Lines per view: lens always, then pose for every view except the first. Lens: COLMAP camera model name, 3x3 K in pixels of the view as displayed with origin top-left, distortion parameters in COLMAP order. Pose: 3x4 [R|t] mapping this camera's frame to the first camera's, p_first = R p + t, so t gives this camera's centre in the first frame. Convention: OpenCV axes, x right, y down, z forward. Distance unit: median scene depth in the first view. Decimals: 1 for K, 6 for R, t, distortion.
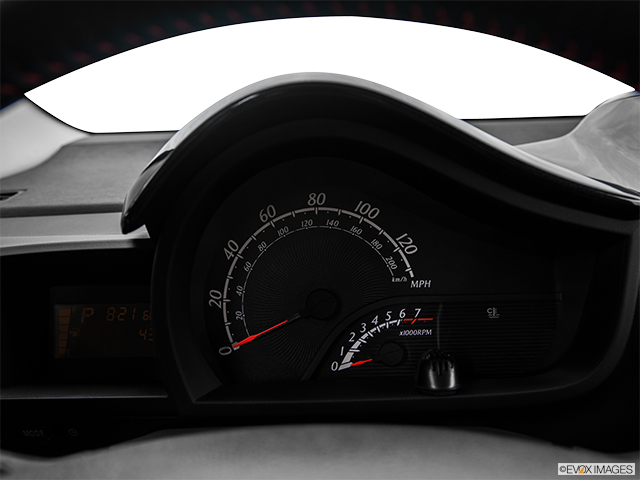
lens RADIAL K [[635.4, 0, 320.0], [0, 635.4, 240.0], [0, 0, 1]] dist [-0.000352, 0.000051]
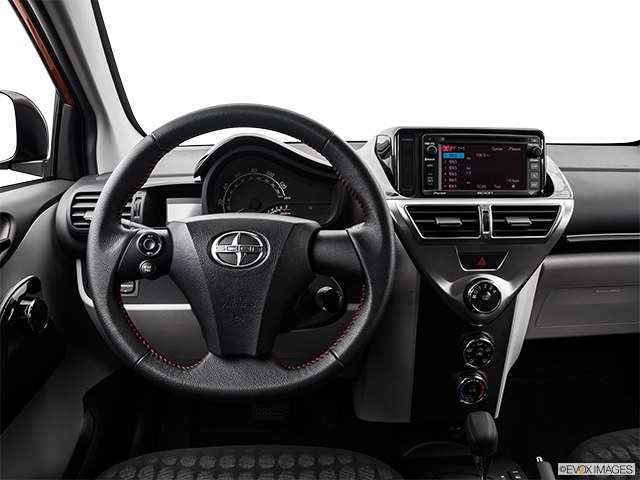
lens RADIAL K [[478.4, 0, 320.0], [0, 478.4, 240.0], [0, 0, 1]] dist [-0.094447, 0.002839]
pose [[0.998988, 0.007133, 0.044399, 0.215106], [-0.008697, 0.999345, 0.035124, 0.189403], [-0.044119, -0.035475, 0.998396, -1.328602]]
